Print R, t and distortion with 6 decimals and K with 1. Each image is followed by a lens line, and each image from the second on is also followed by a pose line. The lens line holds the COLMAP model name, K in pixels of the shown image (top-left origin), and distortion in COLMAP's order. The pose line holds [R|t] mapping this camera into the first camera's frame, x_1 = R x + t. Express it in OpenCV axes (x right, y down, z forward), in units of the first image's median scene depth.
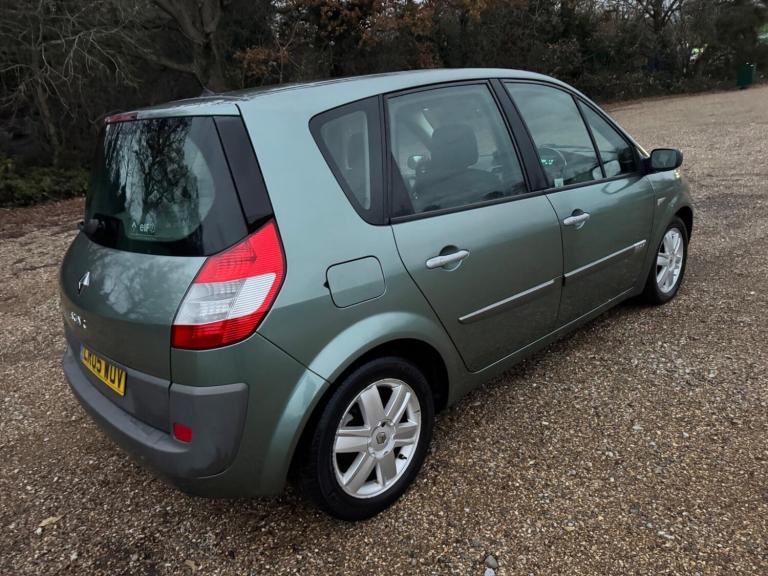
lens RADIAL K [[546.5, 0, 400.7], [0, 546.5, 289.8], [0, 0, 1]] dist [0.016986, -0.004074]
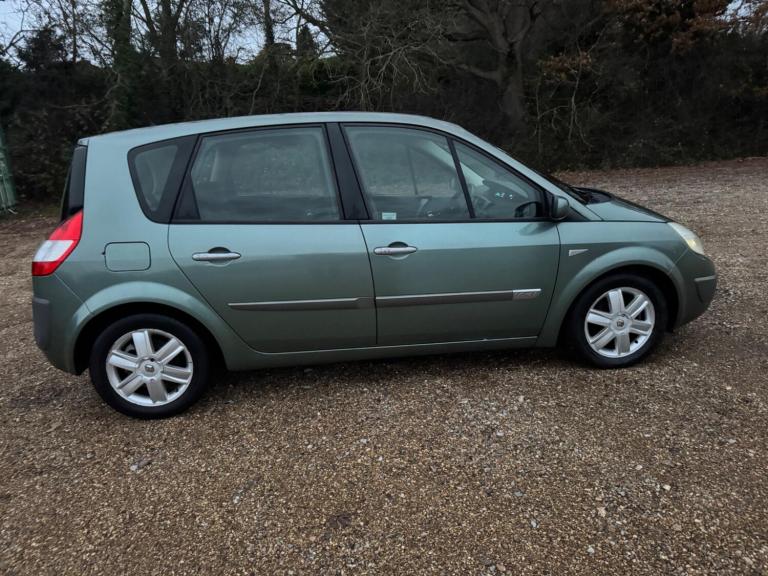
lens RADIAL K [[546.5, 0, 400.7], [0, 546.5, 289.8], [0, 0, 1]] dist [0.016986, -0.004074]
pose [[0.824291, 0.210828, -0.525448, 1.046553], [-0.211340, 0.975576, 0.059897, -0.136245], [0.525242, 0.061676, 0.848715, 0.081064]]
